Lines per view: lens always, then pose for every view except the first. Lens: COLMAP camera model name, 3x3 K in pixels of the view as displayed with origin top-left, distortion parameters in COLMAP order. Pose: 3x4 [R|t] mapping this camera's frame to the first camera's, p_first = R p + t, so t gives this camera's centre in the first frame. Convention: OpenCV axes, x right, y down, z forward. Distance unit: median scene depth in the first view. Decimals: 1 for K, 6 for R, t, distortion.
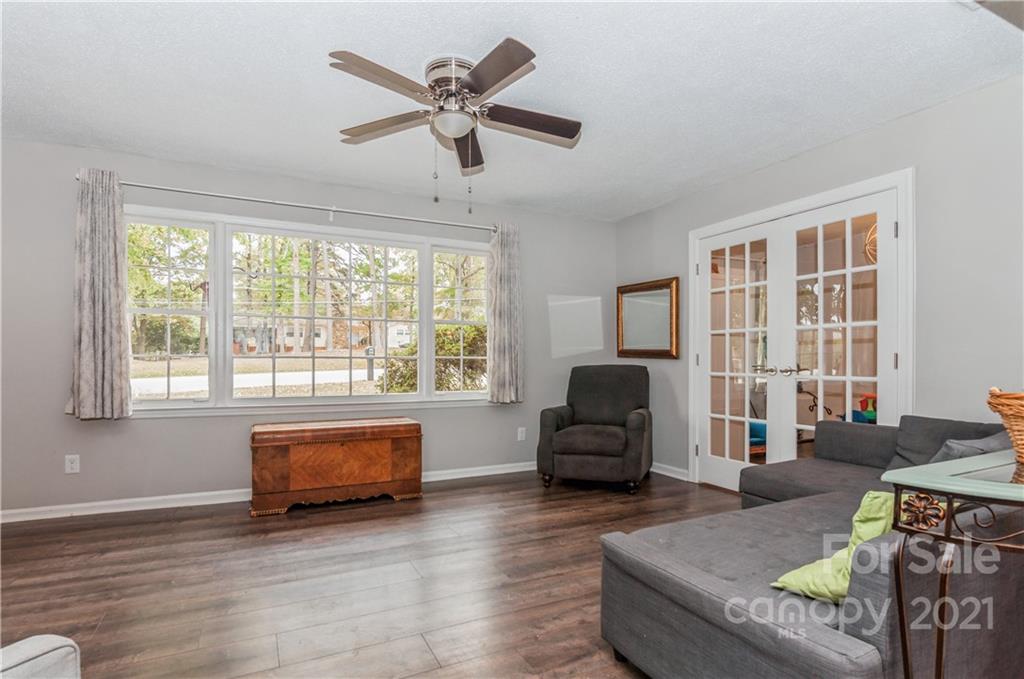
lens RADIAL K [[516.8, 0, 518.4], [0, 516.8, 358.7], [0, 0, 1]] dist [-0.001728, -0.000879]
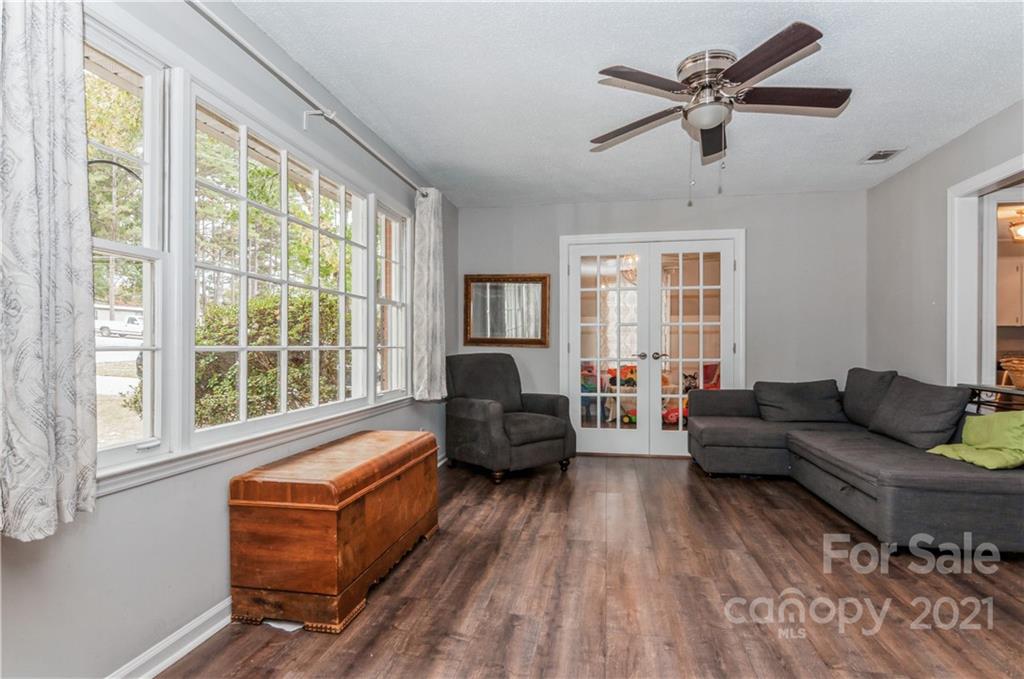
lens RADIAL K [[516.8, 0, 511.2], [0, 516.8, 343.5], [0, 0, 1]] dist [-0.001728, -0.000879]
pose [[0.605828, 0.002861, 0.795590, -0.738179], [0.001193, 0.999989, -0.004505, -0.002621], [-0.795595, 0.003678, 0.605818, 0.451783]]
